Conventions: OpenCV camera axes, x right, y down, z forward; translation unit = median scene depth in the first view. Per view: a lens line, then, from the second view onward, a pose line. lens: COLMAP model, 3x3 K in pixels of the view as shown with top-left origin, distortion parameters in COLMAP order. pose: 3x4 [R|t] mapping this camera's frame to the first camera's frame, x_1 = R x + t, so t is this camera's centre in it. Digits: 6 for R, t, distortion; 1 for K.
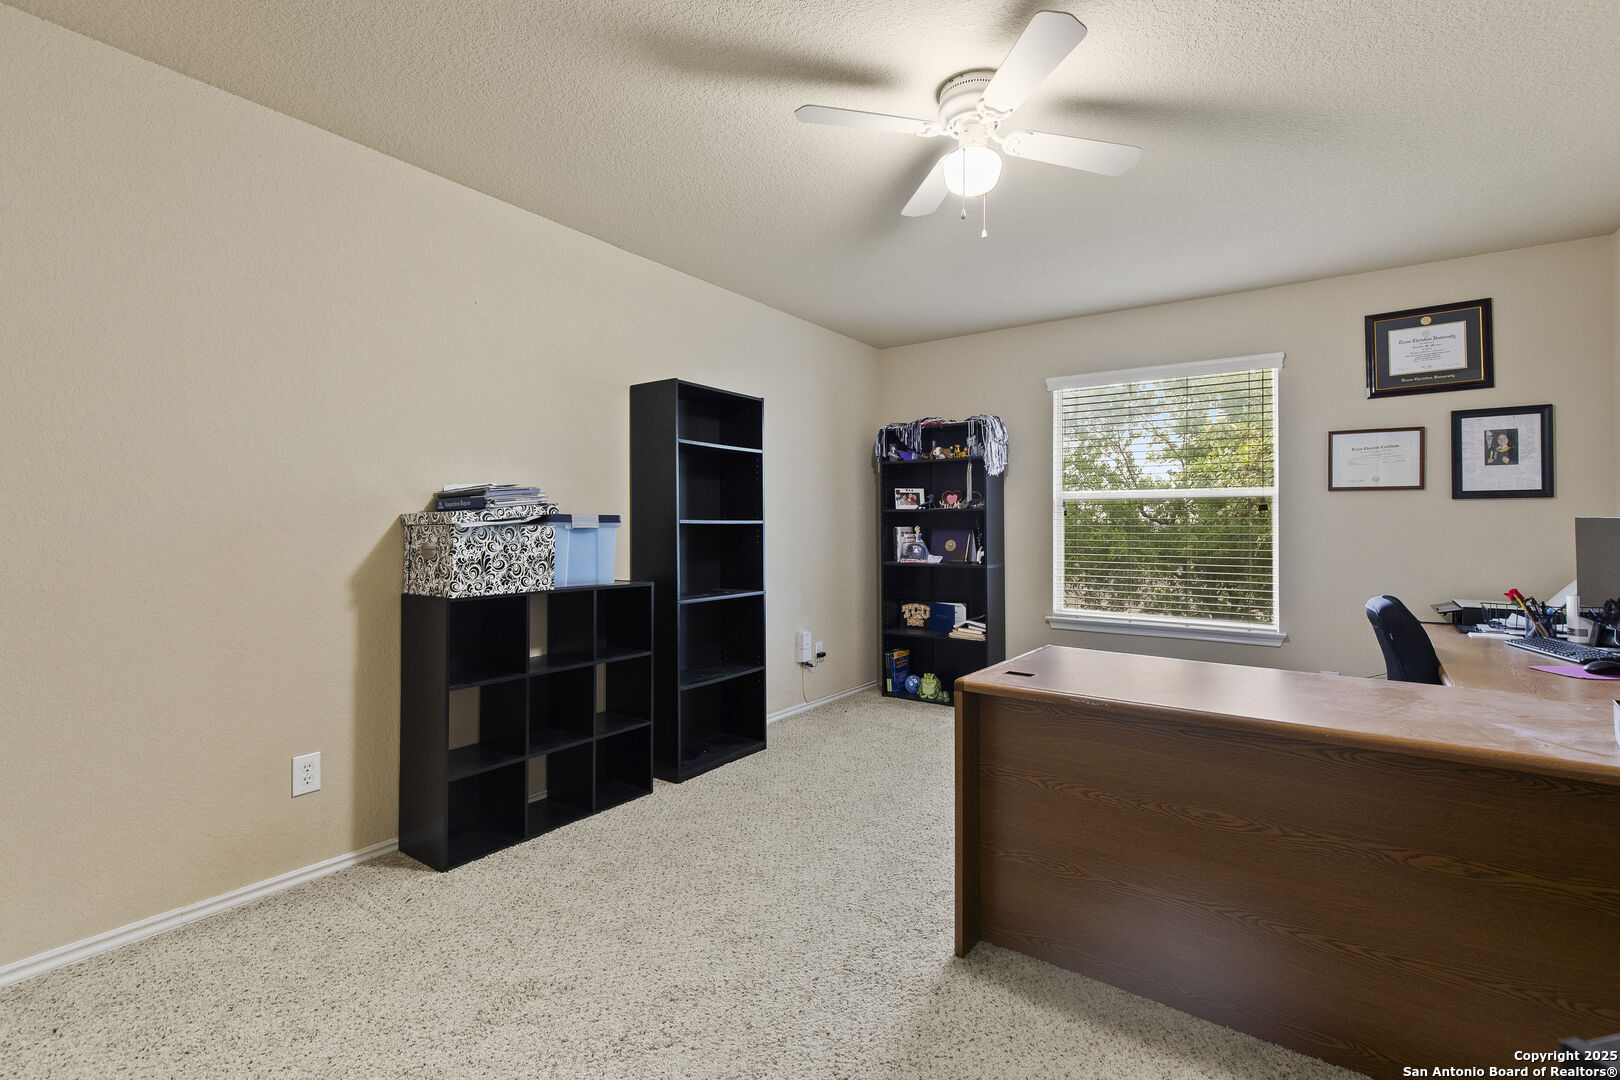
lens RADIAL K [[735.9, 0, 821.7], [0, 735.9, 518.0], [0, 0, 1]] dist [0.005061, -0.000523]
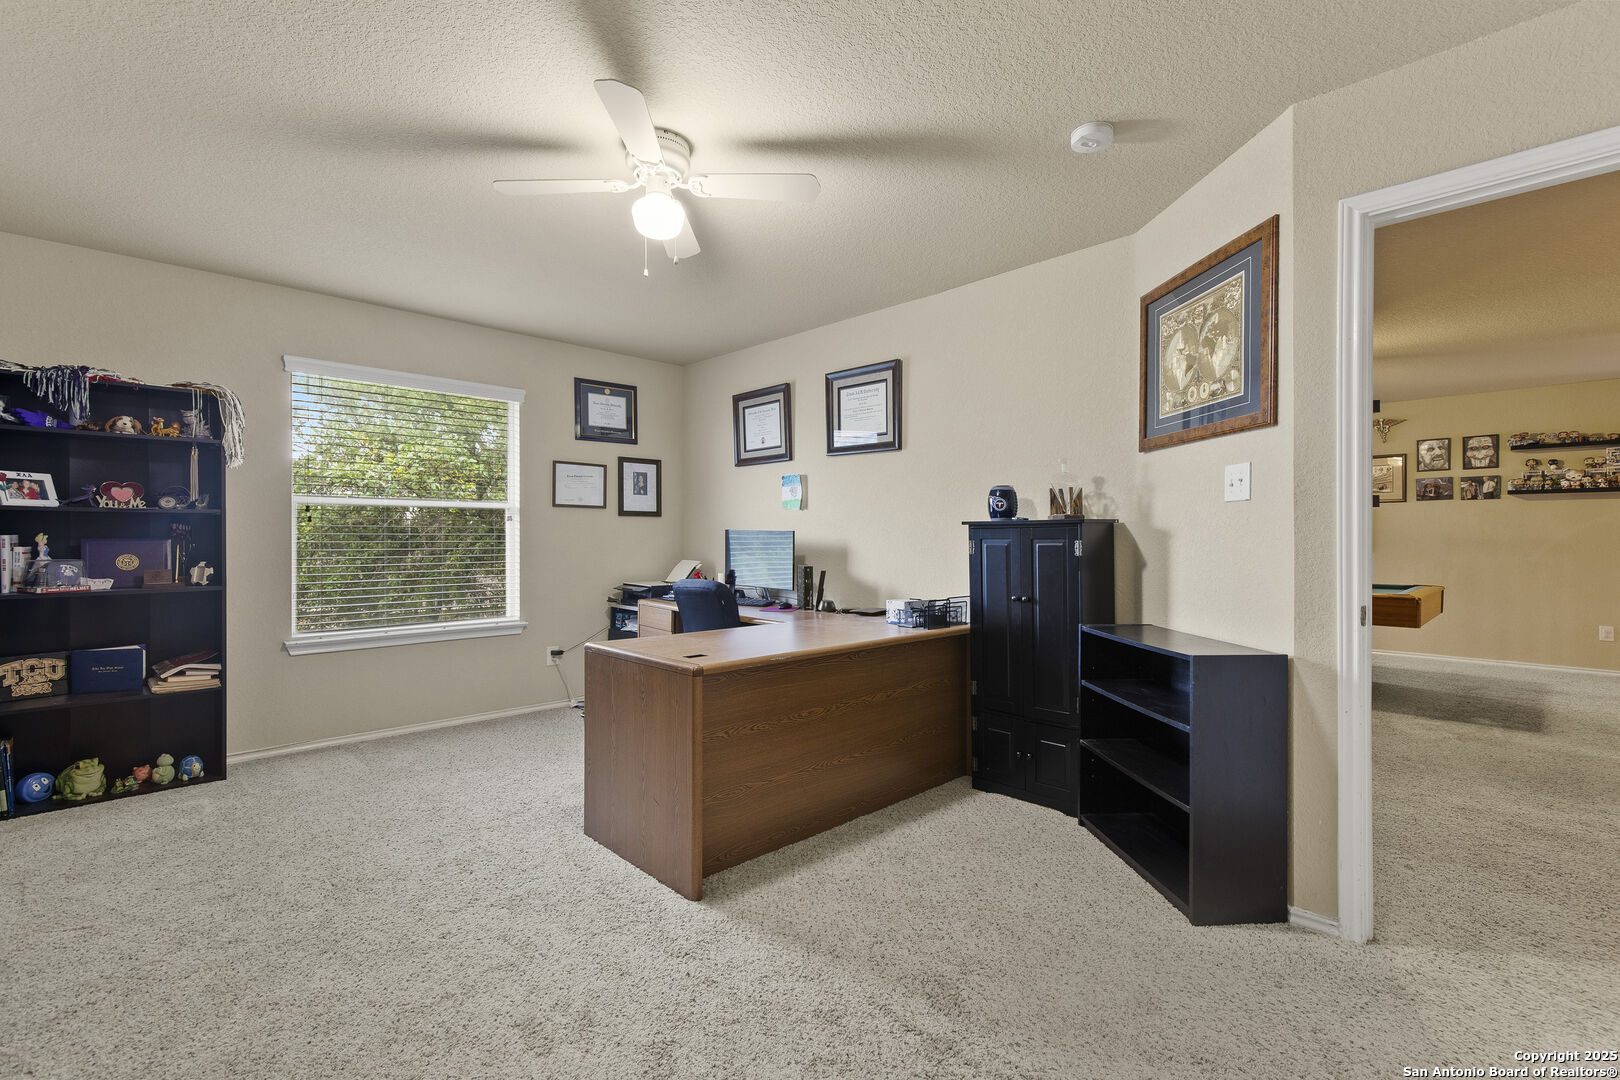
lens RADIAL K [[735.9, 0, 812.7], [0, 735.9, 540.3], [0, 0, 1]] dist [0.005061, -0.000523]
pose [[0.178826, -0.008882, 0.983841, -0.493778], [-0.012305, 0.999861, 0.011263, 0.001777], [-0.983804, -0.014120, 0.178691, 0.326341]]
